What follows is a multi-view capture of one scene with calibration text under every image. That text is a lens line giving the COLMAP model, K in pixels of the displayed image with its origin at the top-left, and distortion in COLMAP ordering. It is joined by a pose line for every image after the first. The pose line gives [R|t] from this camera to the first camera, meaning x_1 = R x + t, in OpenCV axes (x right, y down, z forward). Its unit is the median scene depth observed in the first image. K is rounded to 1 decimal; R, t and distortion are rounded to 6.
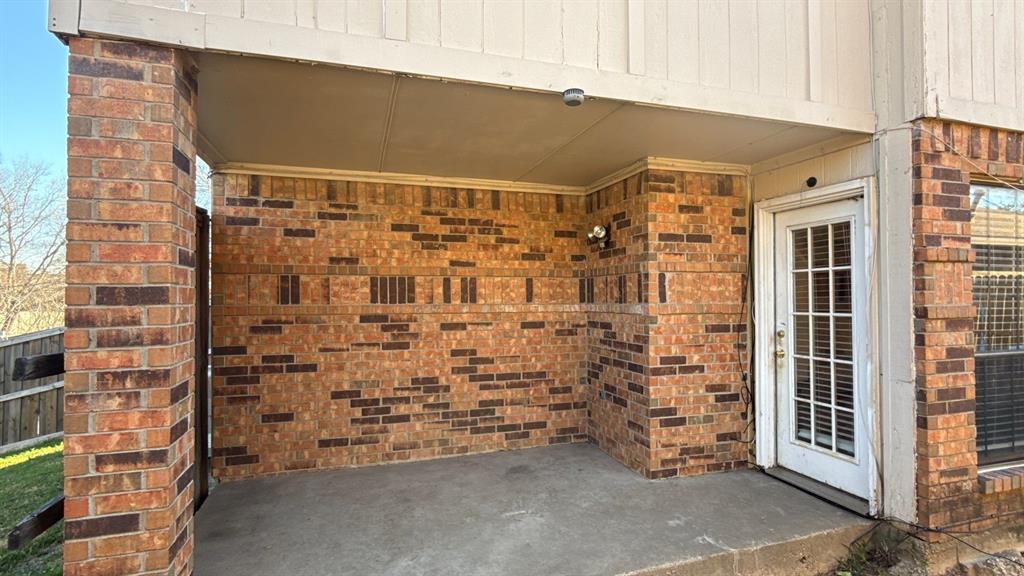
lens RADIAL K [[499.2, 0, 512.0], [0, 499.2, 288.0], [0, 0, 1]] dist [-0.001226, -0.000385]
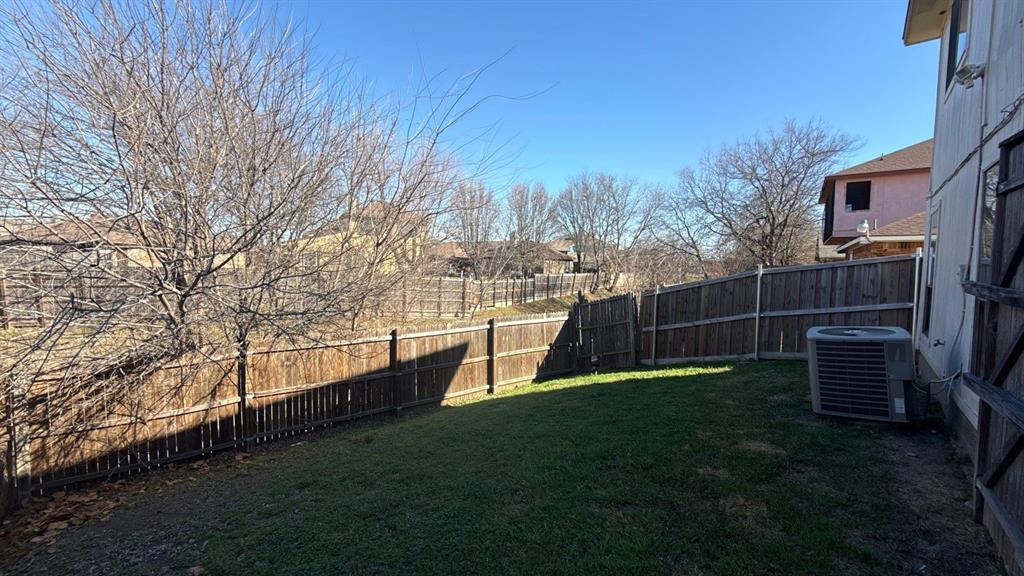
lens RADIAL K [[408.2, 0, 513.0], [0, 408.2, 287.1], [0, 0, 1]] dist [-0.000403, -0.000042]
pose [[0.527593, 0.060801, -0.847319, -0.430206], [-0.003866, 0.997597, 0.069177, 0.034972], [0.849489, -0.033222, 0.526560, -0.044384]]
